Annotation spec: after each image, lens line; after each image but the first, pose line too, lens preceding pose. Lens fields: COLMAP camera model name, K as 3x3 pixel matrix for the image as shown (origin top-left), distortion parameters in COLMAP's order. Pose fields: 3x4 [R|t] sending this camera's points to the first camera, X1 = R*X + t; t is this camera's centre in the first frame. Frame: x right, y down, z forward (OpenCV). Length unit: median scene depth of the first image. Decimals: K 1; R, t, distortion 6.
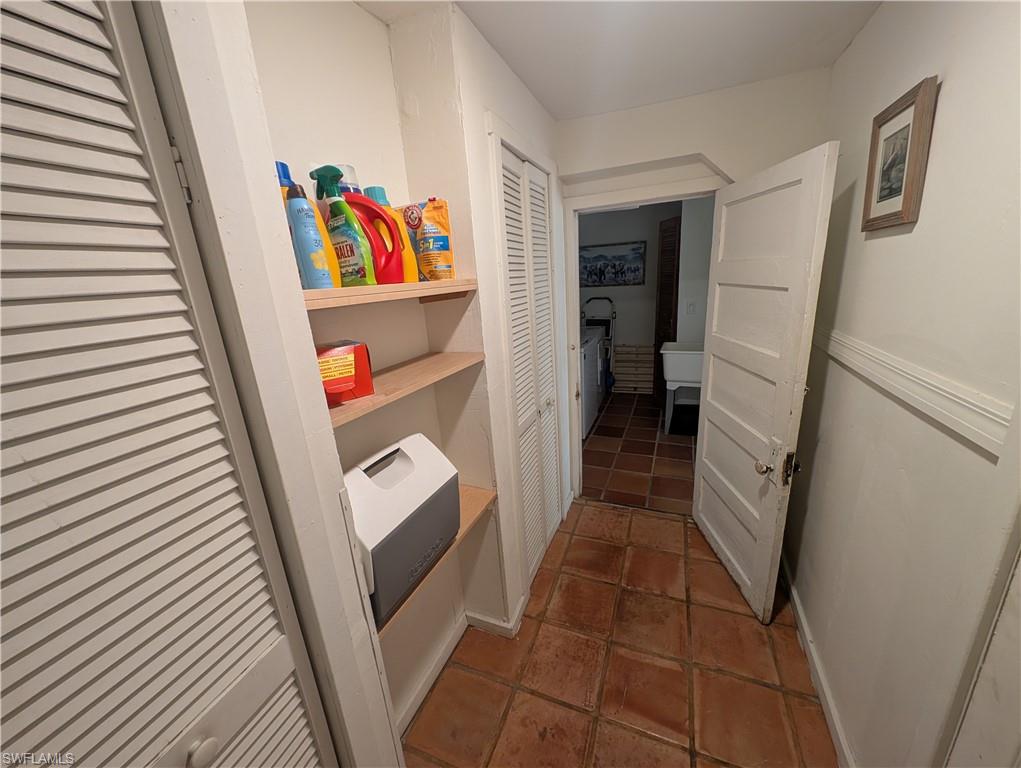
lens RADIAL K [[381.4, 0, 503.9], [0, 381.4, 383.8], [0, 0, 1]] dist [-0.001605, -0.002541]
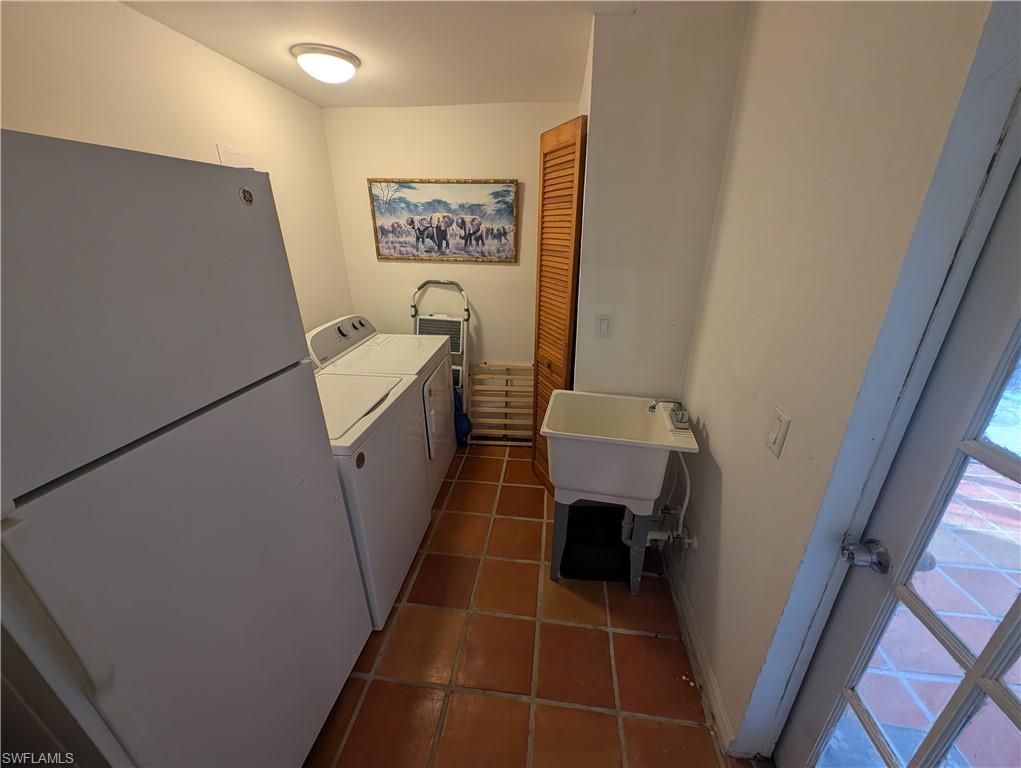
lens RADIAL K [[381.4, 0, 511.6], [0, 381.4, 383.9], [0, 0, 1]] dist [-0.001605, -0.002541]
pose [[0.952688, -0.040628, 0.301221, 0.183499], [0.010435, 0.994814, 0.101176, -0.138453], [-0.303770, -0.093246, 0.948171, 0.449888]]
